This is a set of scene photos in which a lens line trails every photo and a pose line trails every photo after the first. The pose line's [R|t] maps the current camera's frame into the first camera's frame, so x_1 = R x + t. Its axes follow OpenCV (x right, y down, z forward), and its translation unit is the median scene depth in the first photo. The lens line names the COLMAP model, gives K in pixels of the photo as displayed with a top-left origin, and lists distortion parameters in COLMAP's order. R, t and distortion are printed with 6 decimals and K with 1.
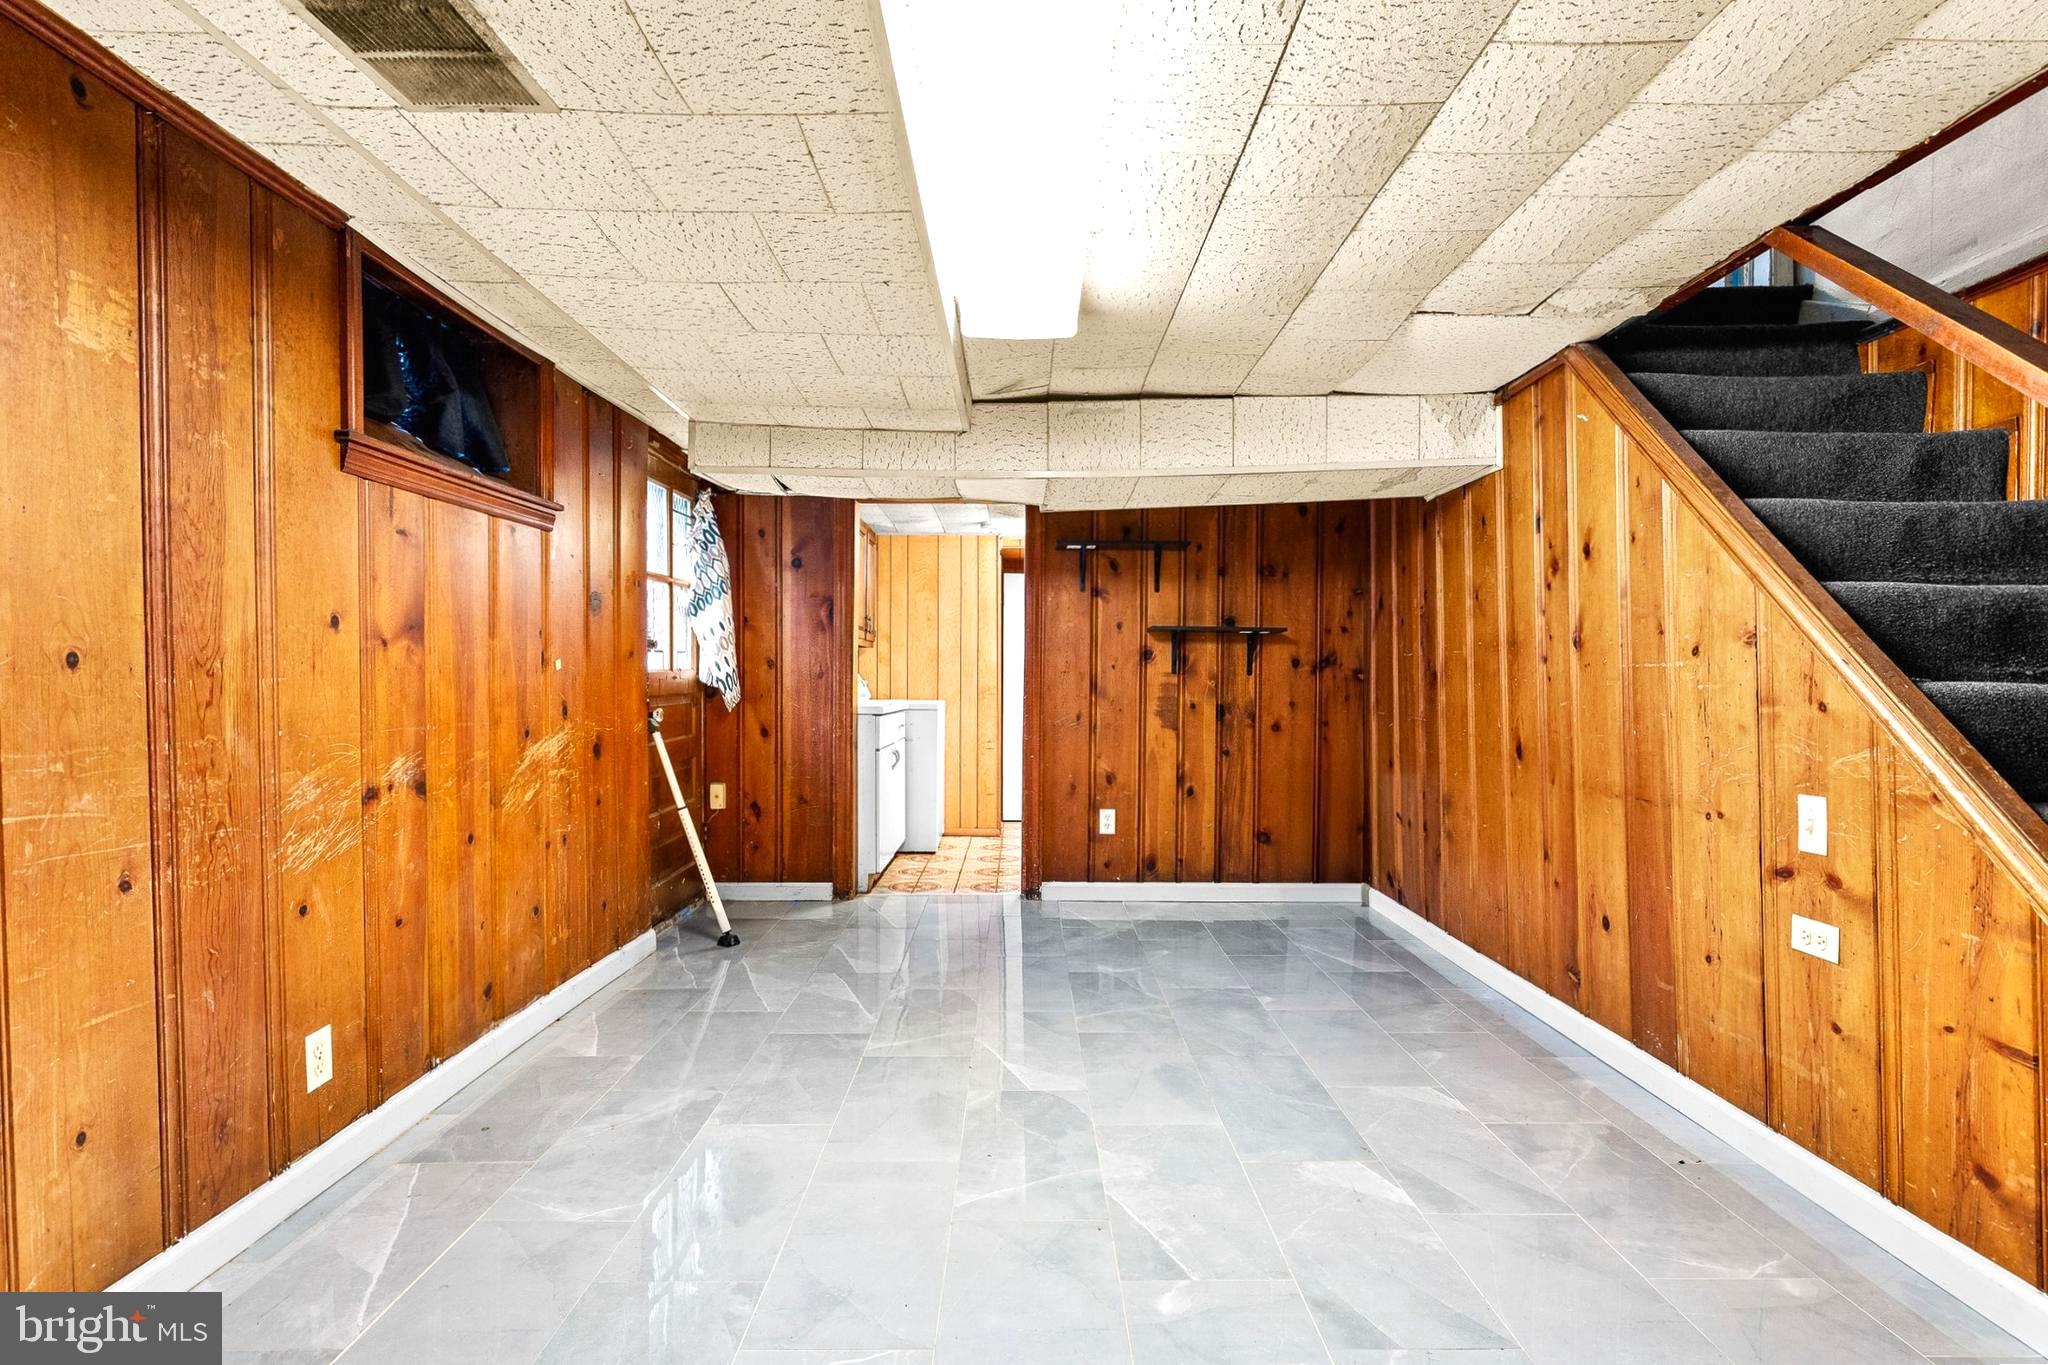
lens RADIAL K [[994.8, 0, 1023.8], [0, 994.8, 695.5], [0, 0, 1]] dist [0.002216, 0.000511]
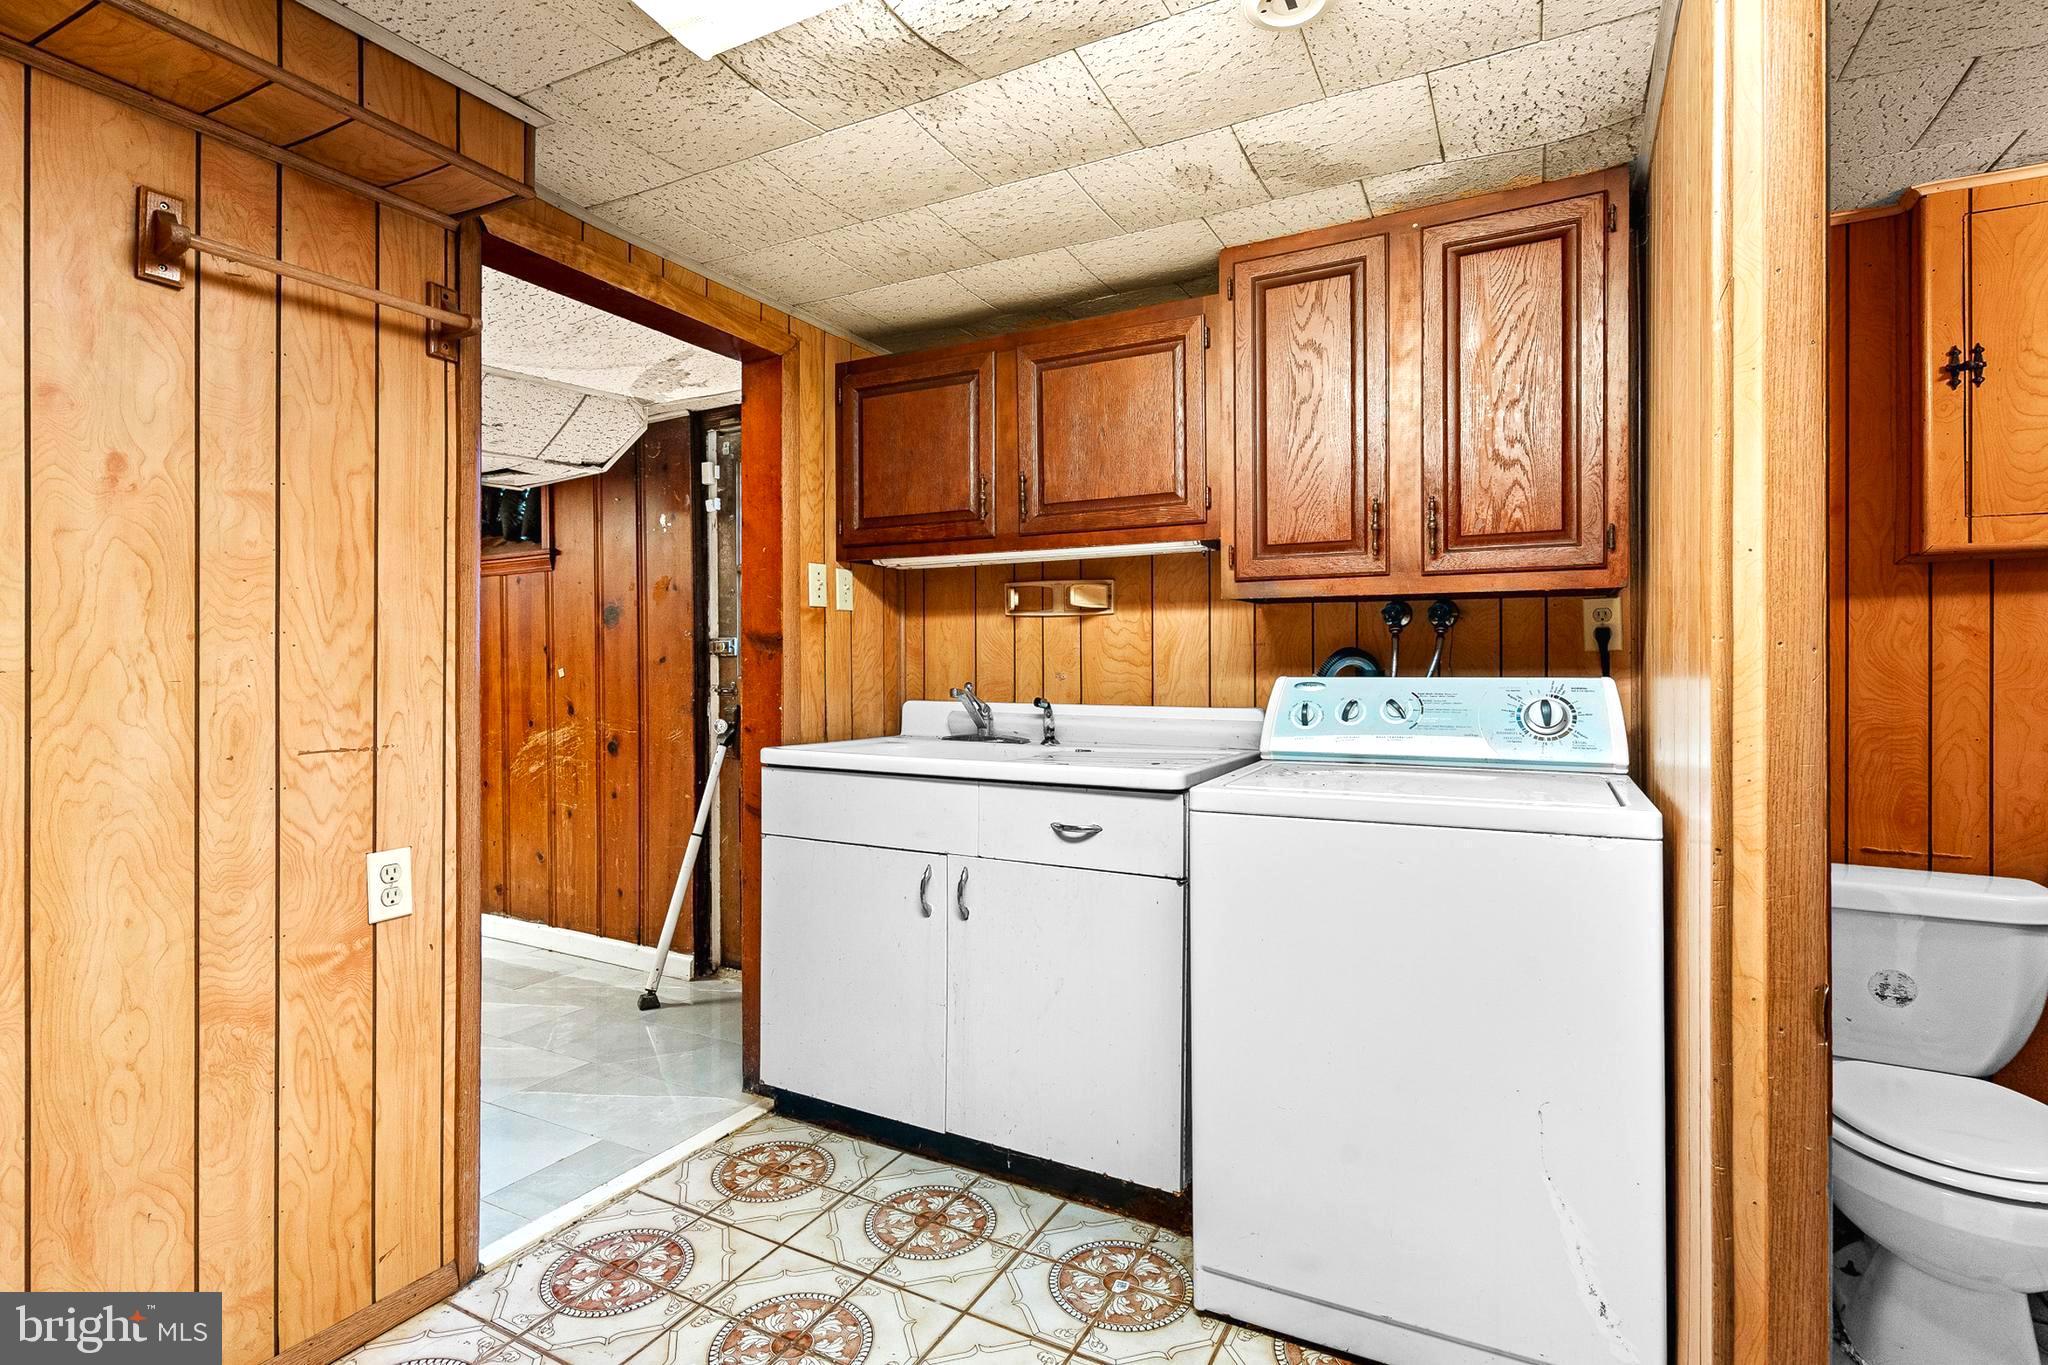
lens RADIAL K [[994.8, 0, 1015.5], [0, 994.8, 676.6], [0, 0, 1]] dist [0.002216, 0.000511]
pose [[-0.482244, -0.002891, -0.876032, 0.507025], [-0.017308, 0.999831, 0.006228, -0.061684], [0.875866, 0.018166, -0.482212, 2.963456]]
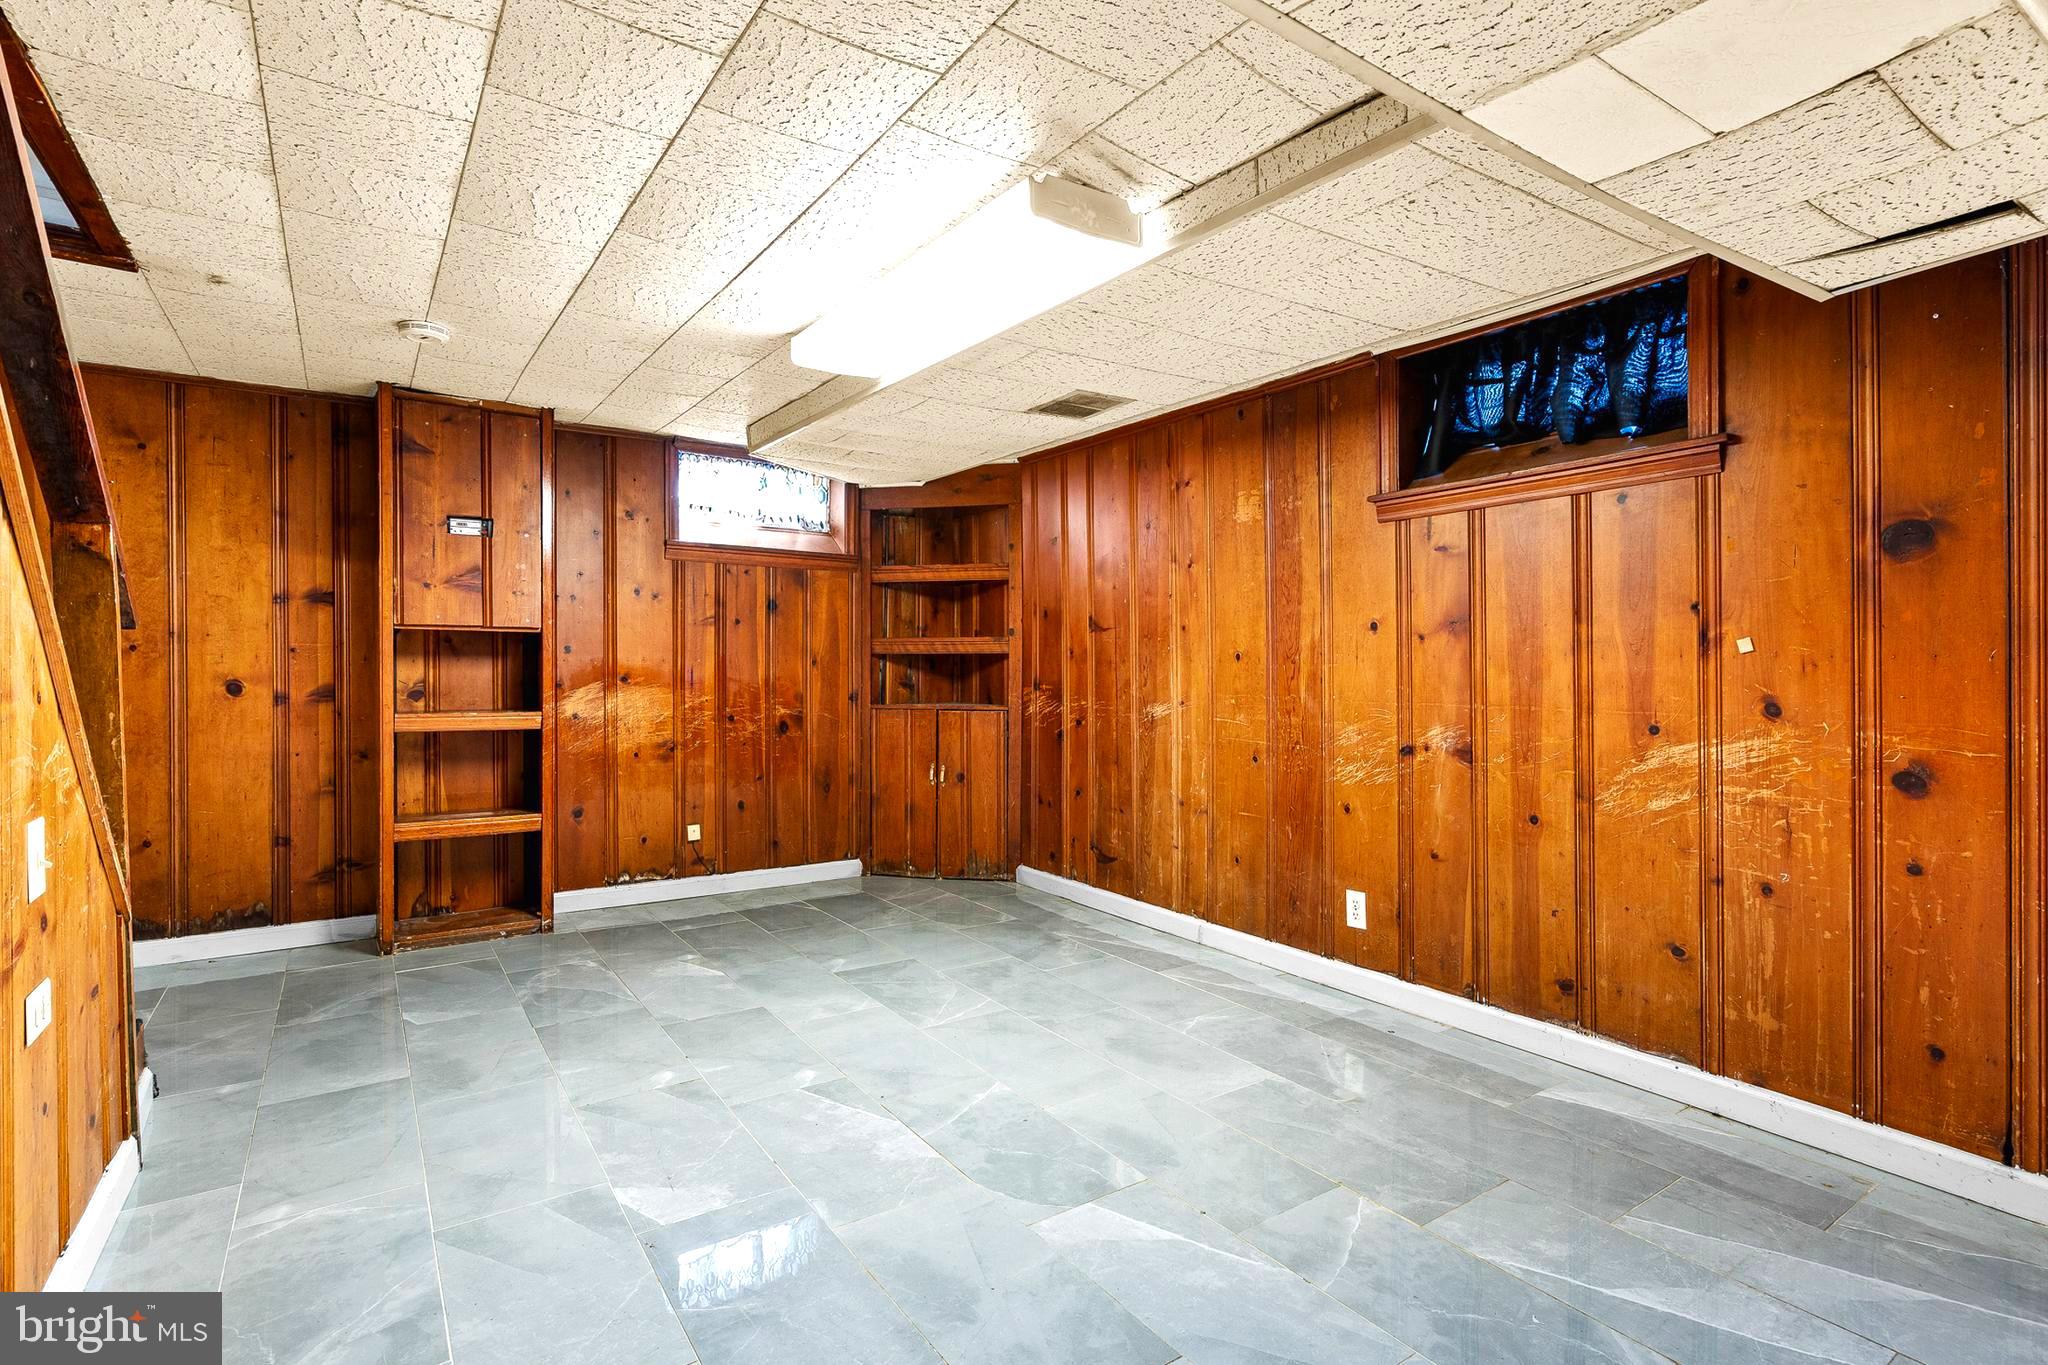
lens RADIAL K [[994.8, 0, 1013.9], [0, 994.8, 681.7], [0, 0, 1]] dist [0.002216, 0.000511]
pose [[-0.832788, 0.007513, -0.553541, 0.548358], [-0.010985, 0.999487, 0.030092, -0.028683], [0.553483, 0.031141, -0.832278, 1.842472]]
